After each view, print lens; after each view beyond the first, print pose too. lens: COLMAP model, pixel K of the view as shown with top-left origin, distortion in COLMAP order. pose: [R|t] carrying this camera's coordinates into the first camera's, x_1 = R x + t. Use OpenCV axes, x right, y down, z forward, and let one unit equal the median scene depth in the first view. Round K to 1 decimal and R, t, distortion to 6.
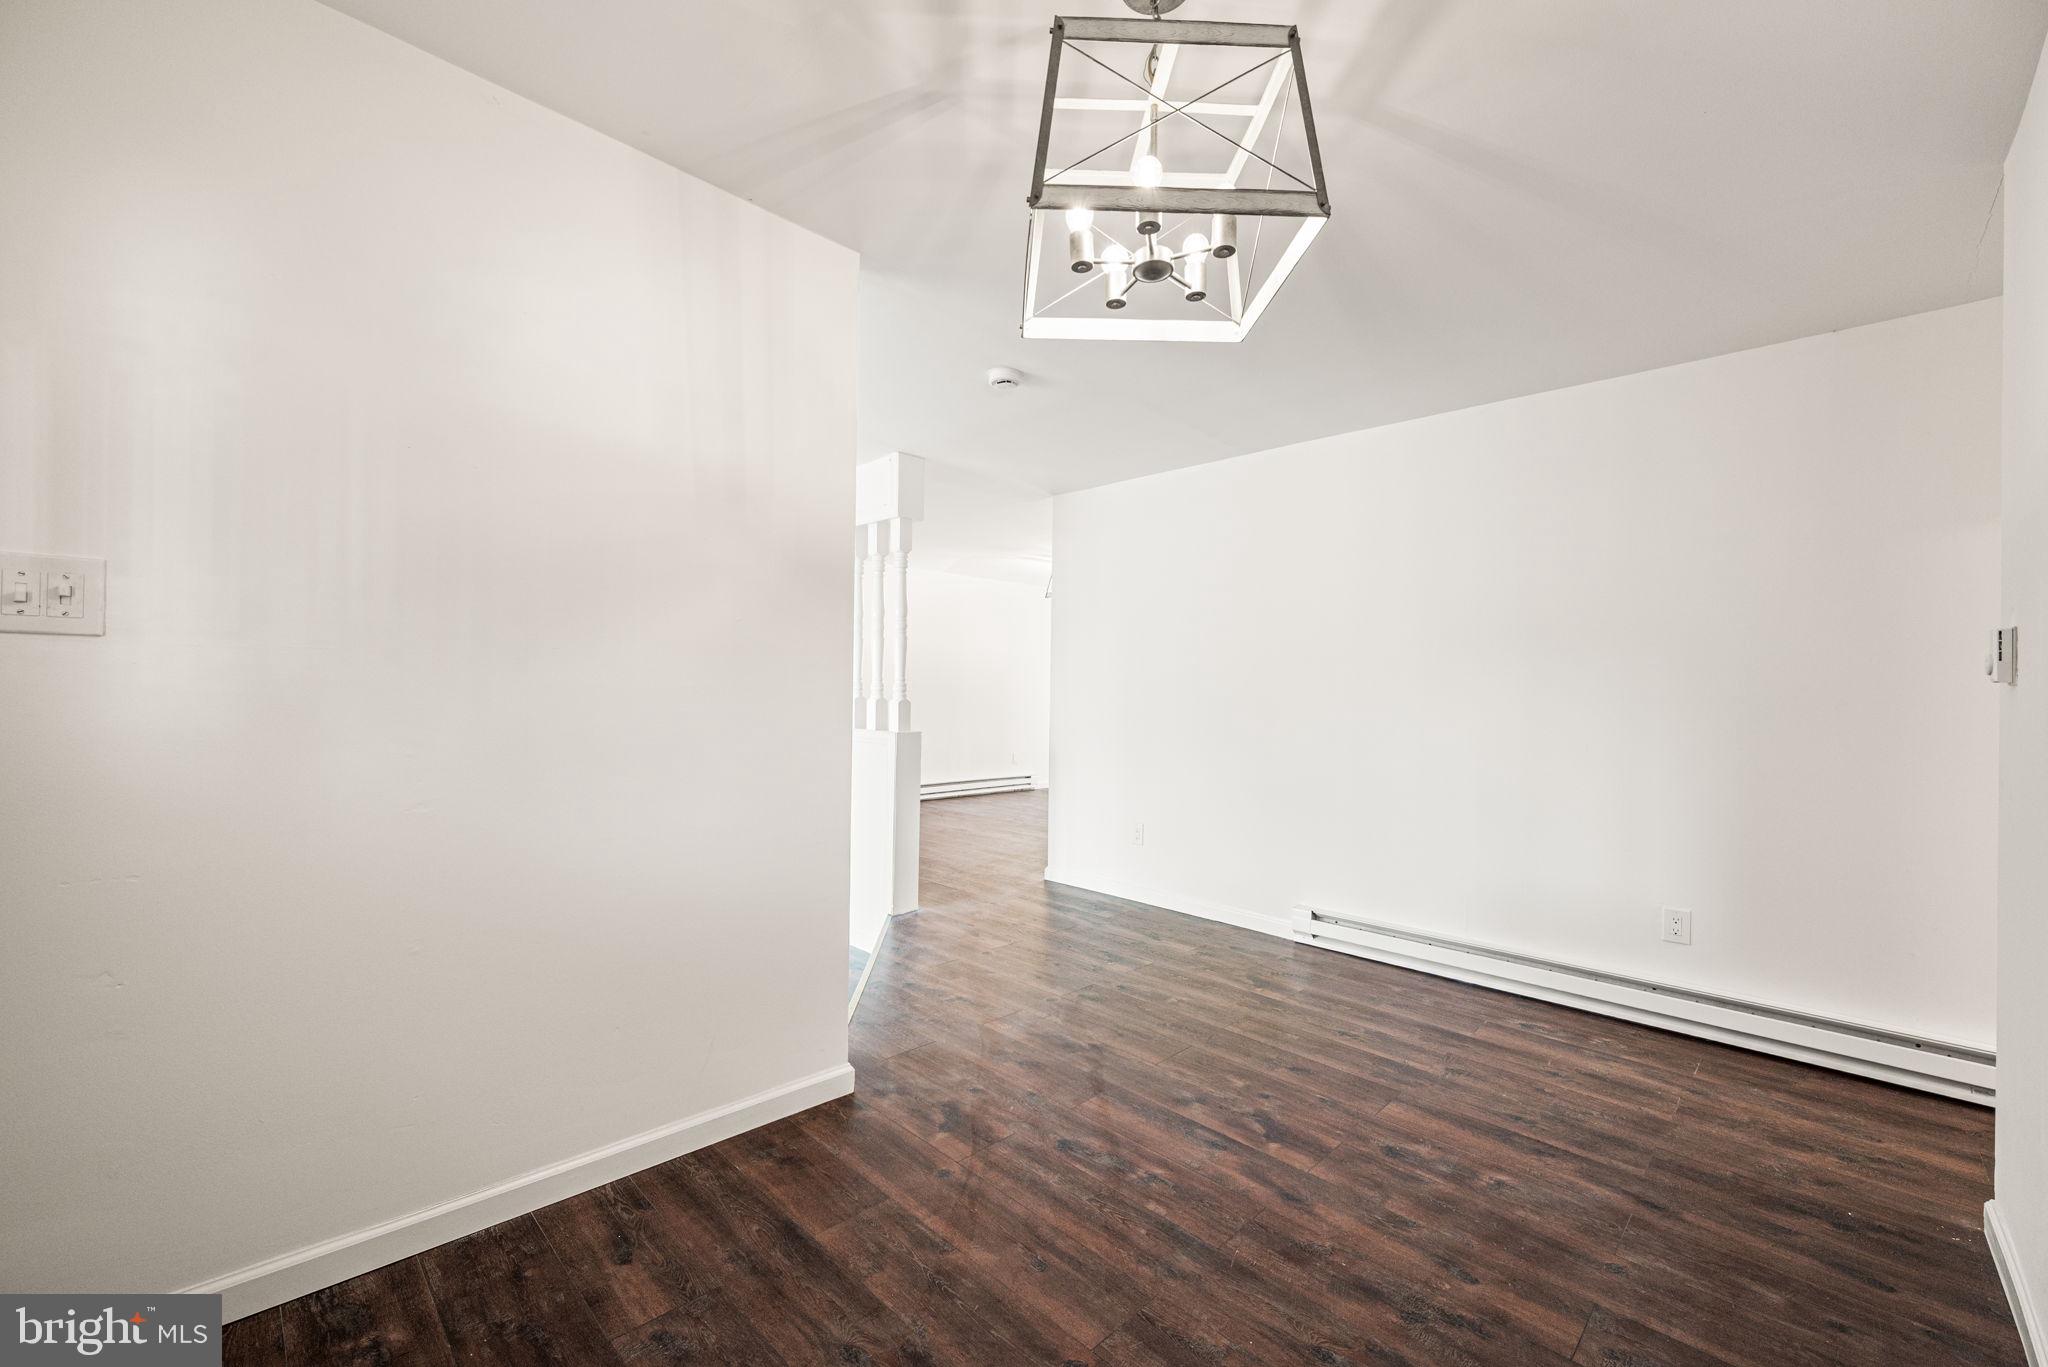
lens RADIAL K [[806.2, 0, 1017.2], [0, 806.2, 689.1], [0, 0, 1]] dist [-0.000158, -0.000182]
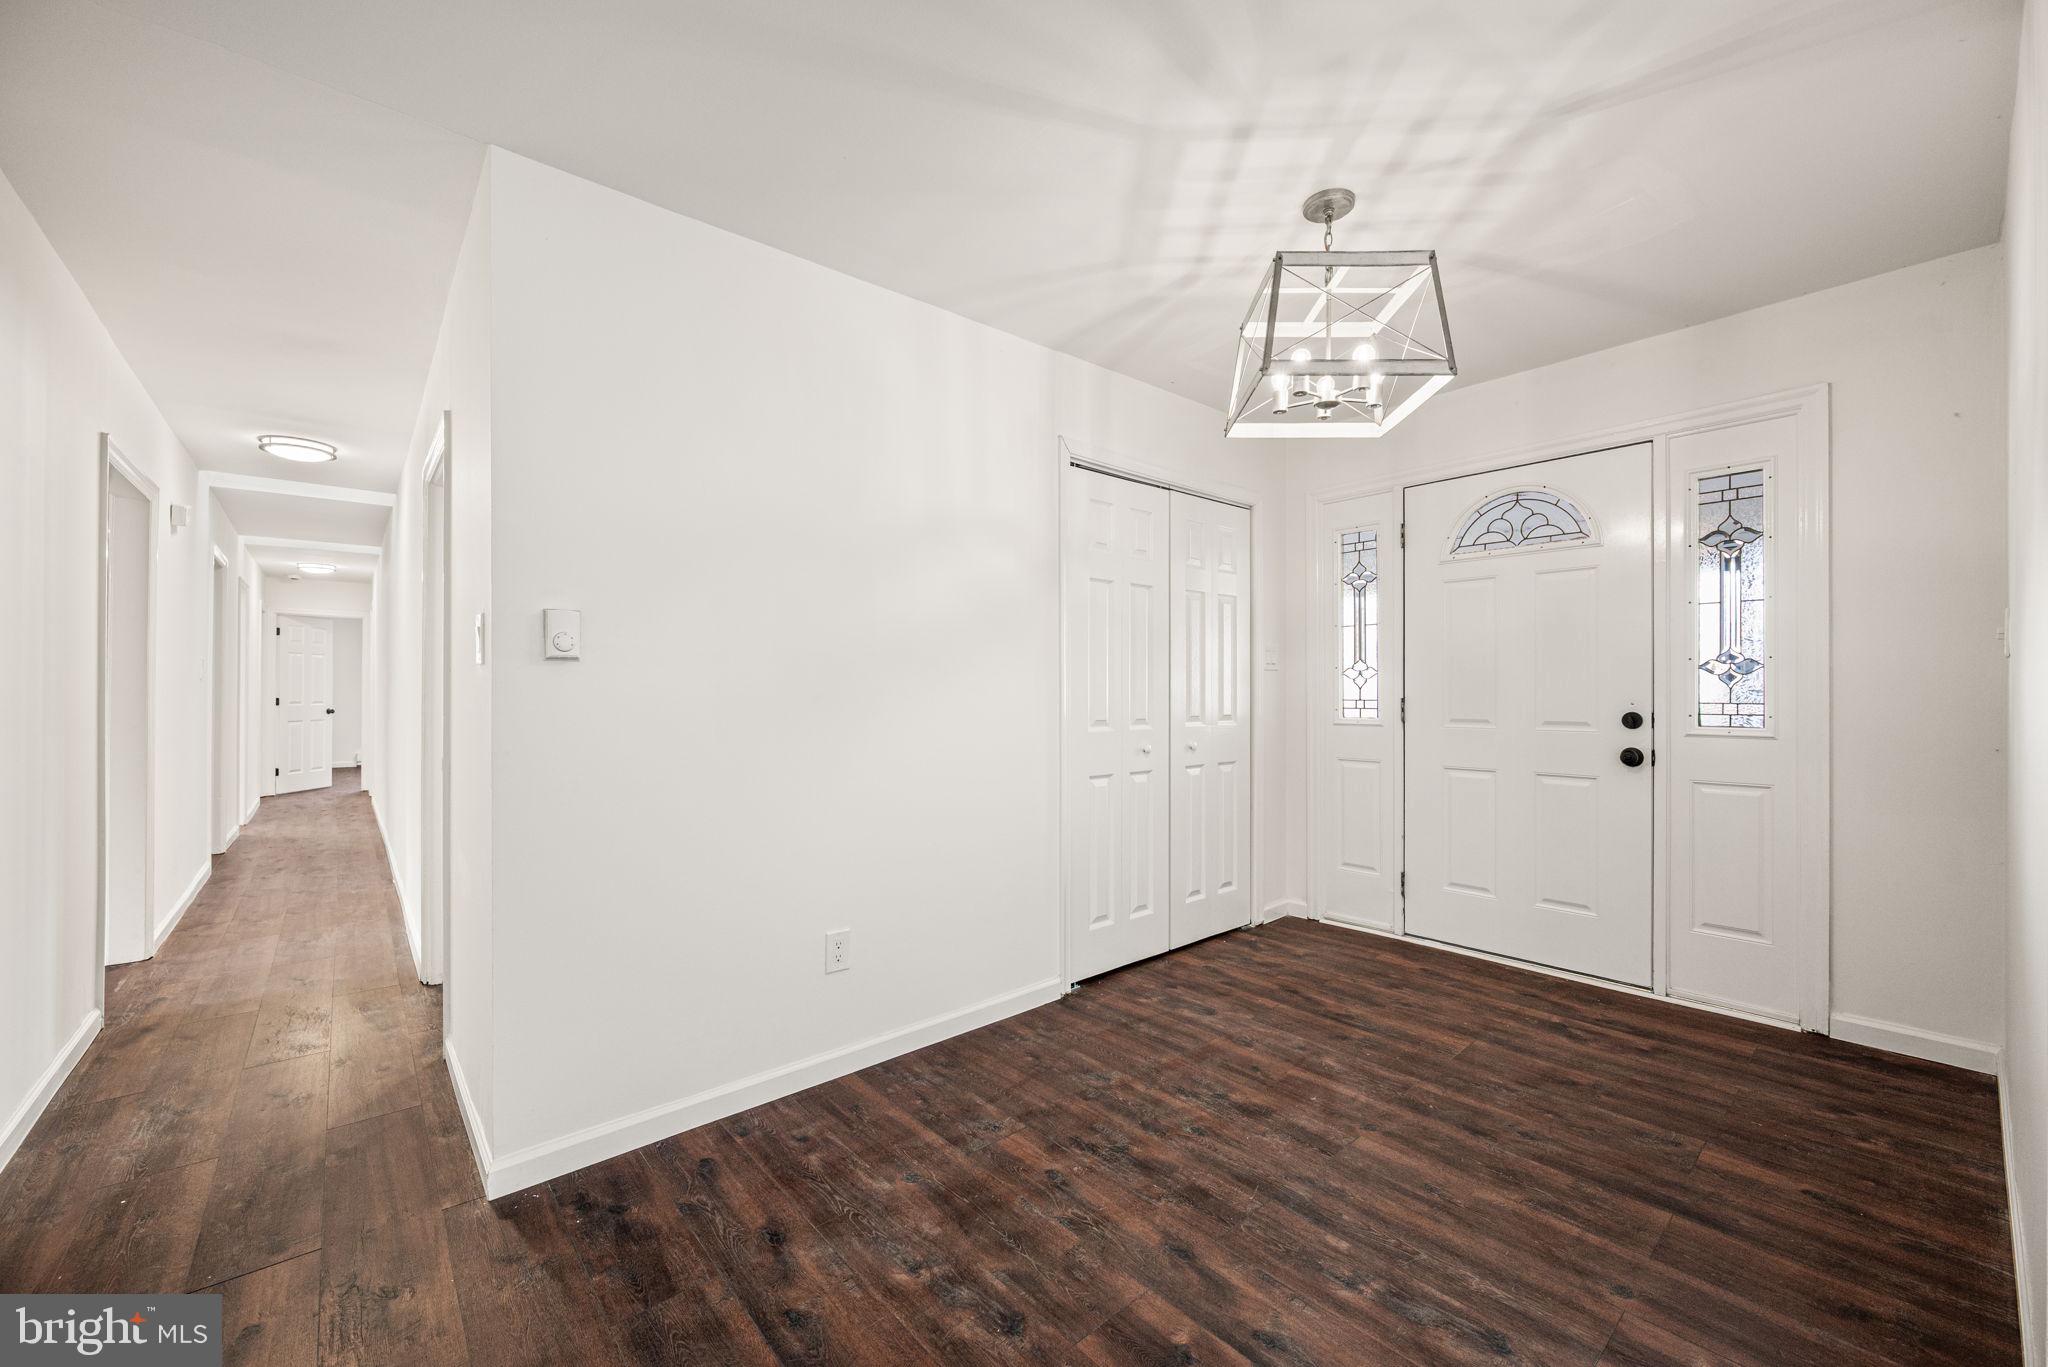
lens RADIAL K [[806.2, 0, 1017.2], [0, 806.2, 689.1], [0, 0, 1]] dist [-0.000158, -0.000182]
pose [[-0.996950, -0.017406, 0.076072, 0.481077], [-0.017953, 0.999818, -0.006505, 0.030944], [-0.075945, -0.007851, -0.997081, 1.964302]]
